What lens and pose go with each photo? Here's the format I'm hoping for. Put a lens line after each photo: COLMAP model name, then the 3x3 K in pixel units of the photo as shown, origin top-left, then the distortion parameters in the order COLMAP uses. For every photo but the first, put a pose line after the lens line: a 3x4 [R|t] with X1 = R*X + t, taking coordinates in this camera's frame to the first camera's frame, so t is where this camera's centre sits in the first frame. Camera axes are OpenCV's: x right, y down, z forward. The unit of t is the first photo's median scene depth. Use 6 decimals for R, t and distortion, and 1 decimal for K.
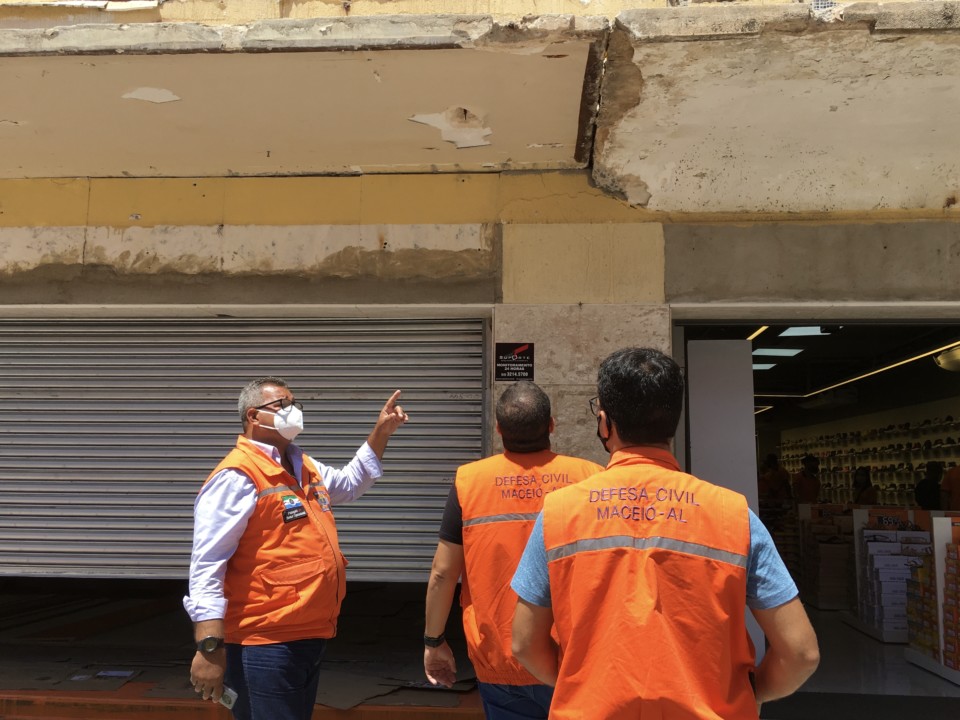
lens RADIAL K [[858.8, 0, 480.0], [0, 858.8, 360.0], [0, 0, 1]] dist [0.070399, -0.084311]
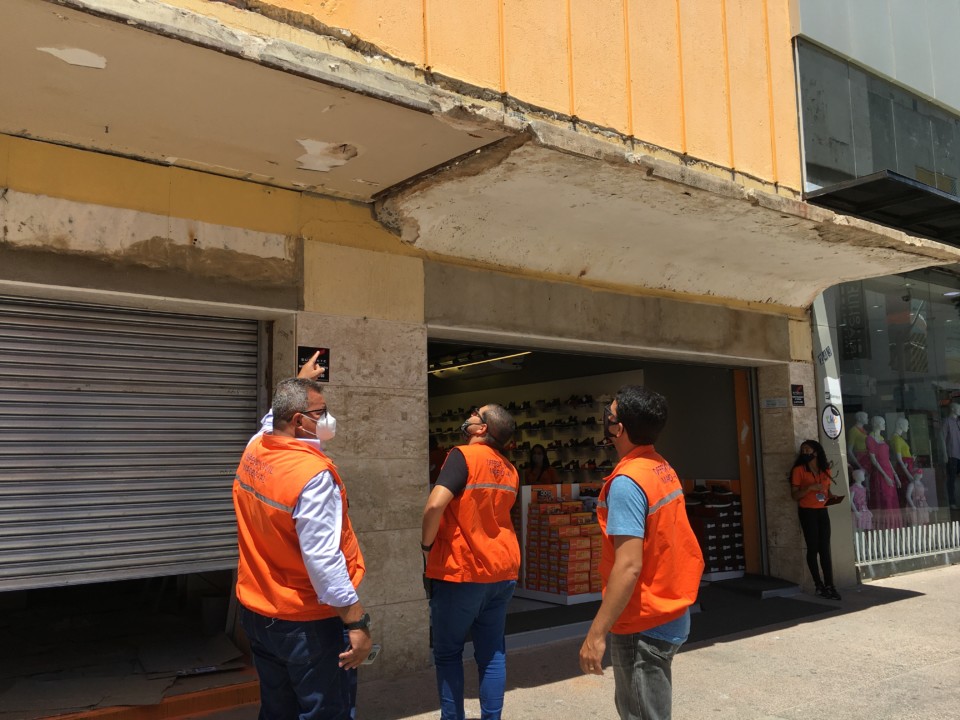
lens RADIAL K [[821.6, 0, 480.0], [0, 821.6, 360.0], [0, 0, 1]] dist [0.071012, -0.087780]
pose [[0.748790, 0.056382, 0.660405, -0.504481], [-0.062506, 0.997942, -0.014328, -0.001470], [-0.659853, -0.030551, 0.750773, 0.047101]]
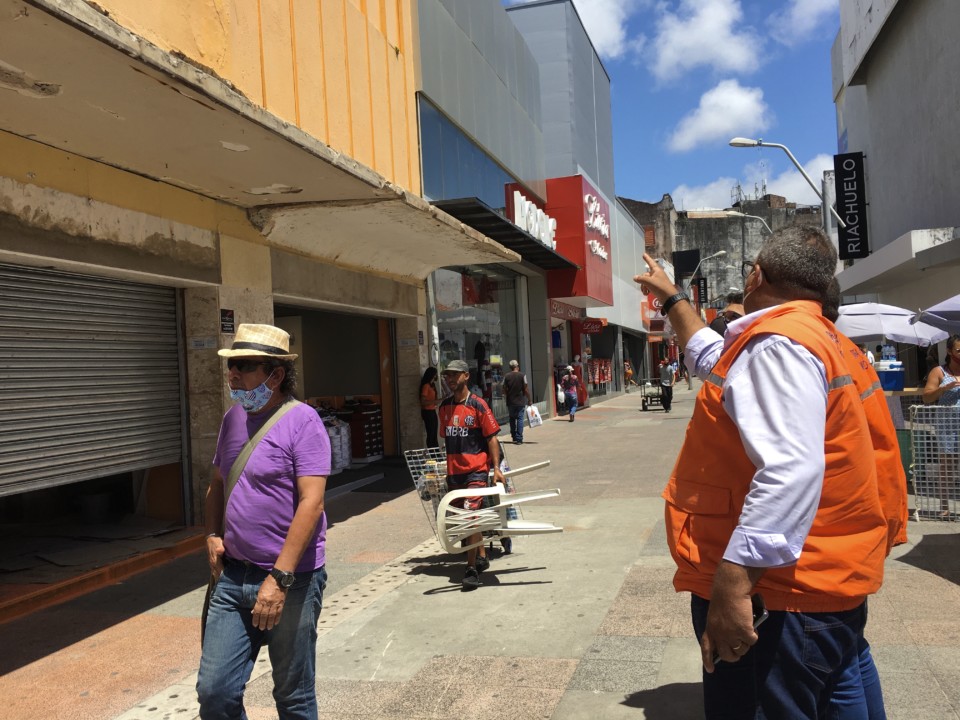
lens RADIAL K [[821.6, 0, 480.0], [0, 821.6, 360.0], [0, 0, 1]] dist [0.071012, -0.087780]
pose [[0.188423, -0.007815, 0.982057, -1.408707], [-0.082170, 0.996337, 0.023695, -0.000949], [-0.978644, -0.085161, 0.187091, 0.223680]]
